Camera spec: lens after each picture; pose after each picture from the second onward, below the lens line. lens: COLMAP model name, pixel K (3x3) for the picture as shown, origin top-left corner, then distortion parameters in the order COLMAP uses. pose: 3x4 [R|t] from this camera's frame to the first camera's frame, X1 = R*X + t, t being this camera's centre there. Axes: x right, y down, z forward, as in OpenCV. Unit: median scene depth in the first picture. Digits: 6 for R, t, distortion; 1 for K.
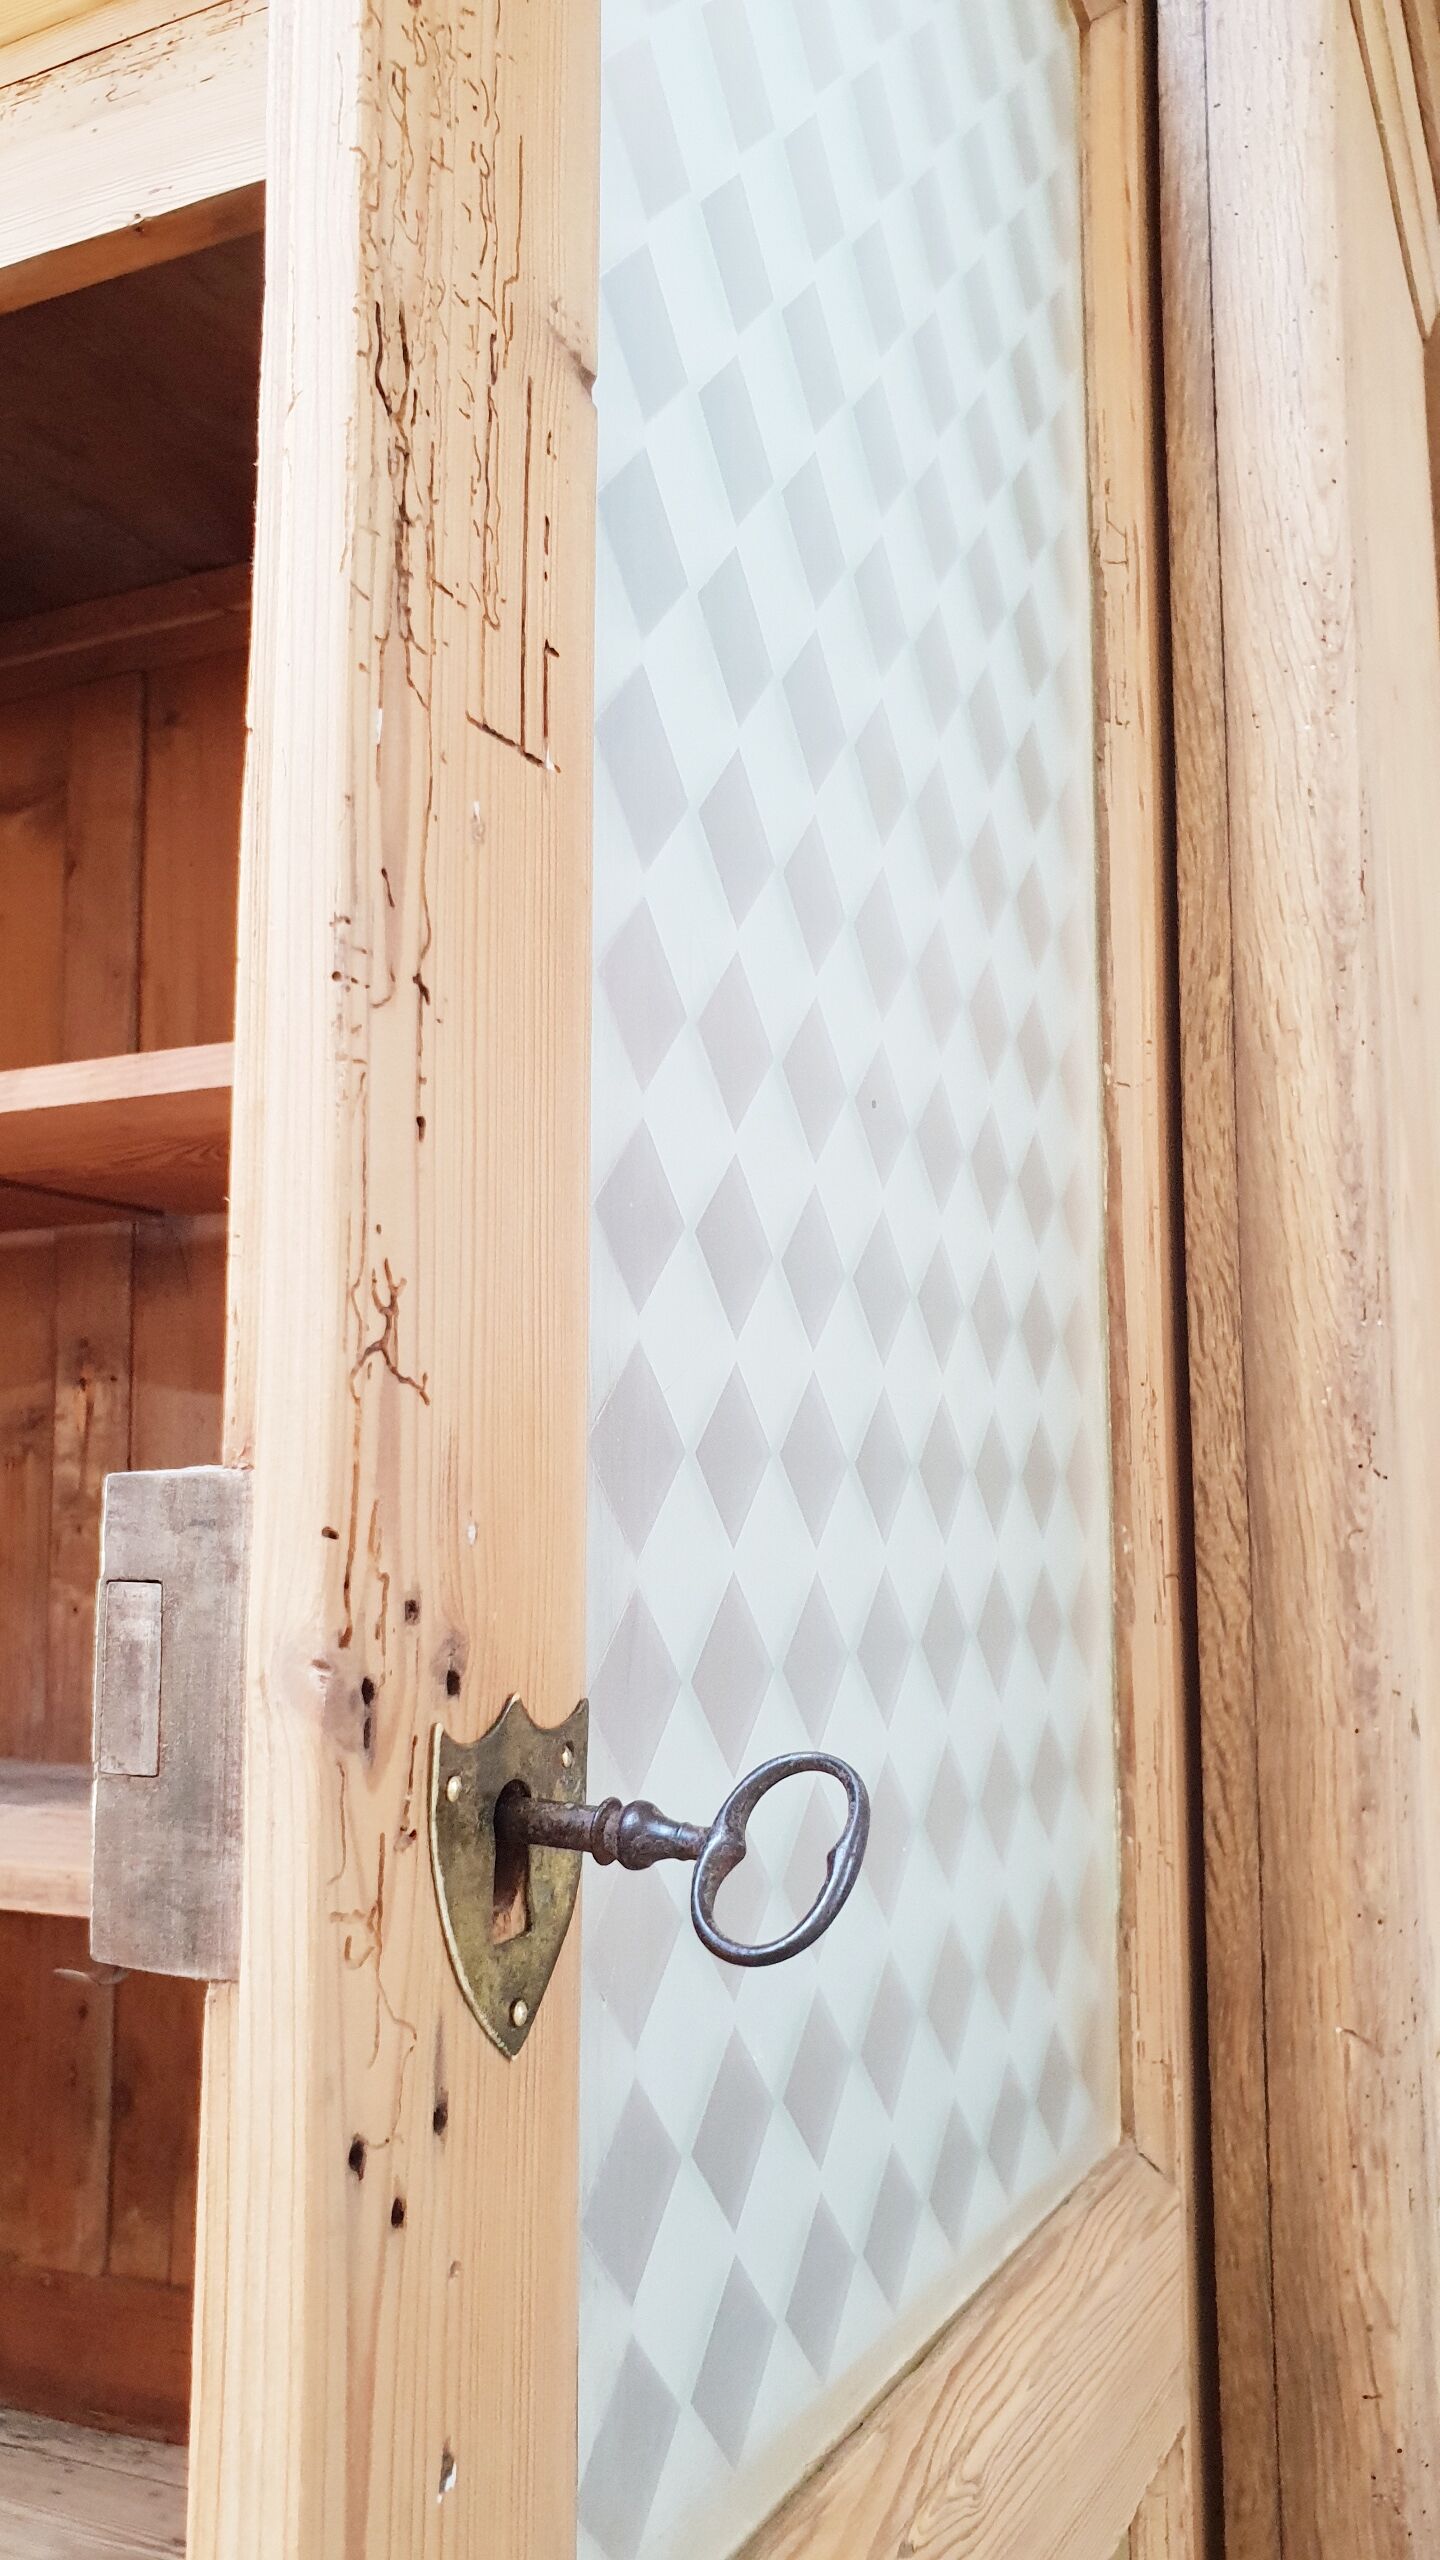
lens RADIAL K [[2050.9, 0, 720.0], [0, 2050.9, 1280.0], [0, 0, 1]] dist [-0.001408, -0.004448]
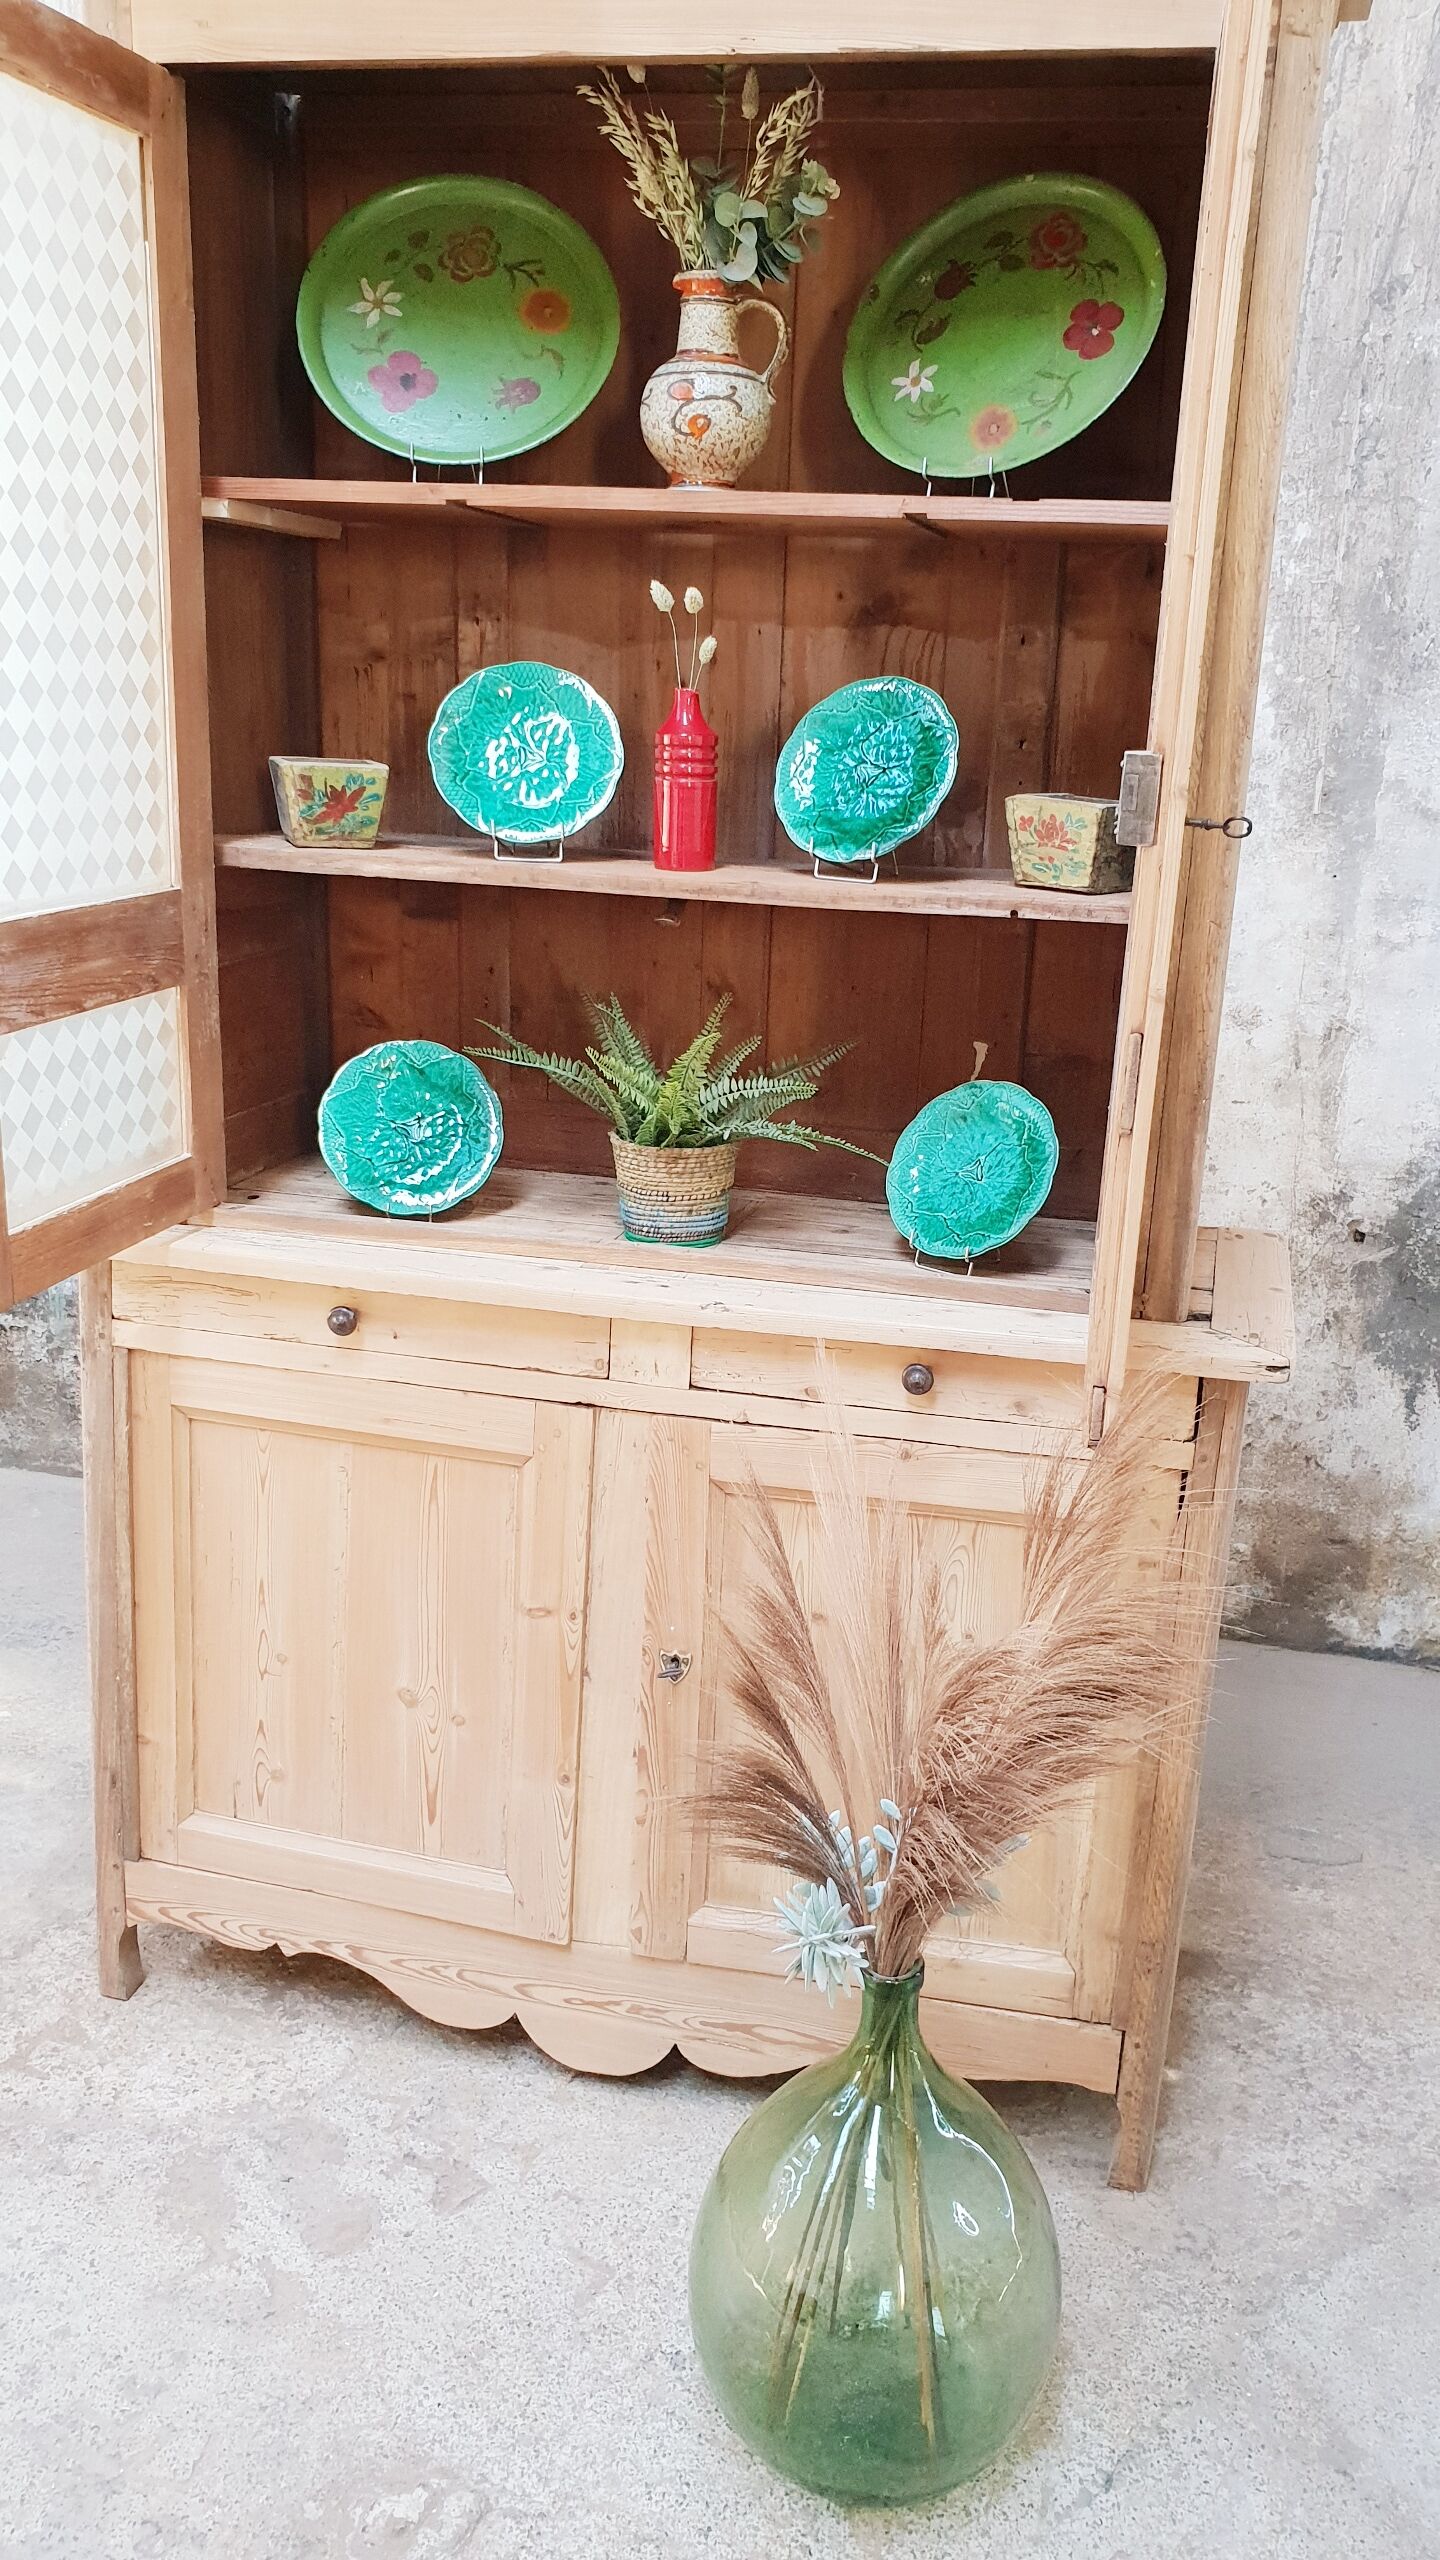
lens RADIAL K [[2022.6, 0, 761.9], [0, 2022.6, 1268.0], [0, 0, 1]] dist [-0.010204, 0.026388]
pose [[0.975304, -0.020253, 0.219938, -0.963450], [-0.069969, 0.916167, 0.394641, -0.291301], [-0.209493, -0.400284, 0.892124, -1.670290]]
